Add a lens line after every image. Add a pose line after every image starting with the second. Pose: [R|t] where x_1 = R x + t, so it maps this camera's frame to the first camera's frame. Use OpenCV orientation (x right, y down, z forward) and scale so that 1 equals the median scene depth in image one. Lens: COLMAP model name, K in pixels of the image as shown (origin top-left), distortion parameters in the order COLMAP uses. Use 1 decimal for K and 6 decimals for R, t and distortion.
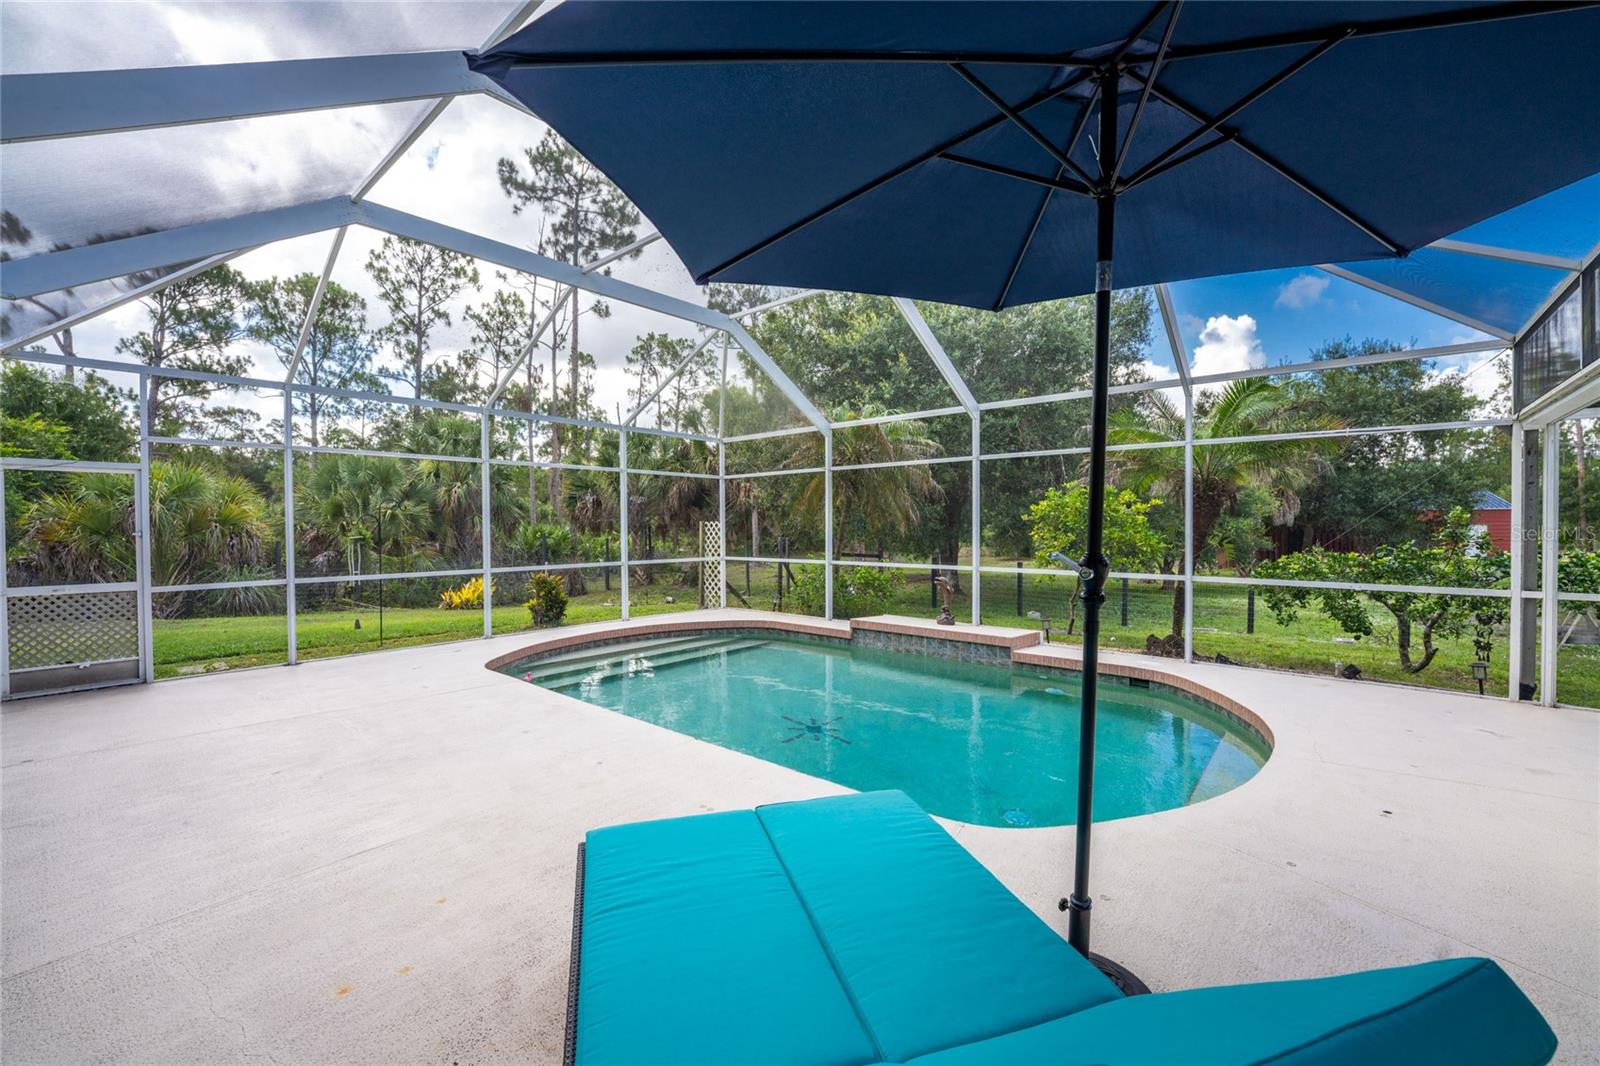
lens RADIAL K [[664.3, 0, 815.2], [0, 664.3, 543.3], [0, 0, 1]] dist [-0.003982, -0.000100]
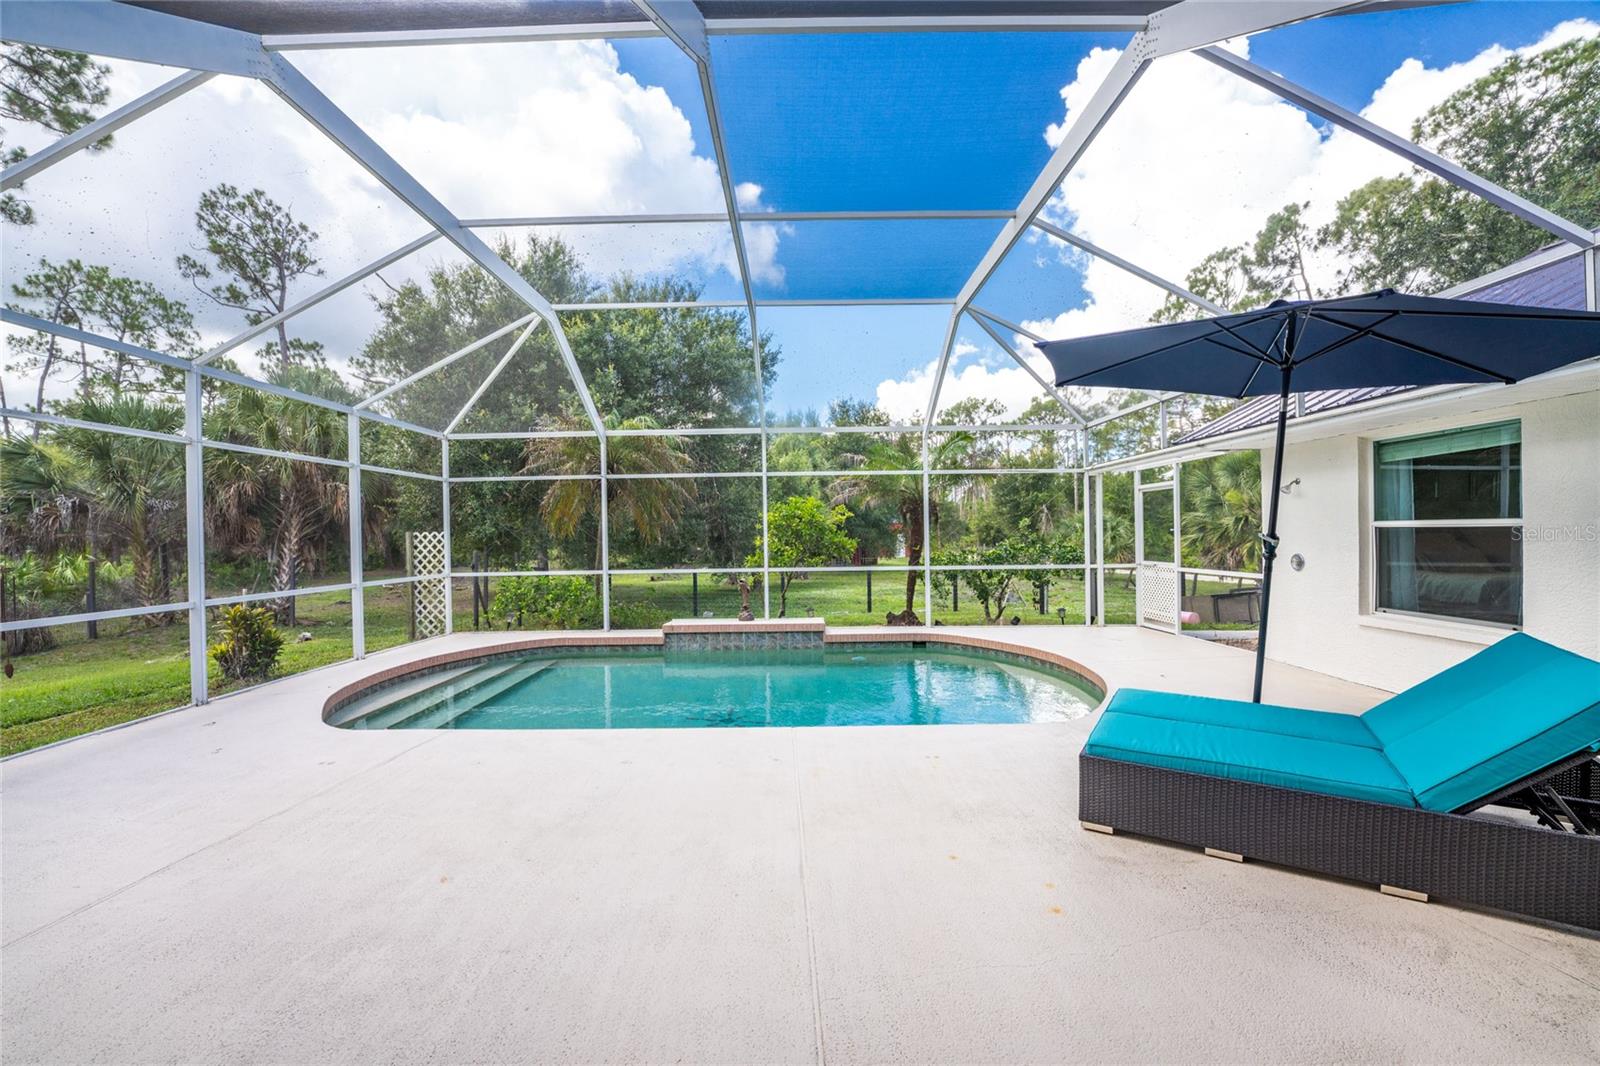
lens RADIAL K [[664.3, 0, 793.2], [0, 664.3, 526.5], [0, 0, 1]] dist [-0.003982, -0.000100]
pose [[0.766195, -0.003107, 0.642600, -0.398443], [0.030760, 0.999019, -0.031846, -0.000220], [-0.641871, 0.044167, 0.765539, 0.065146]]
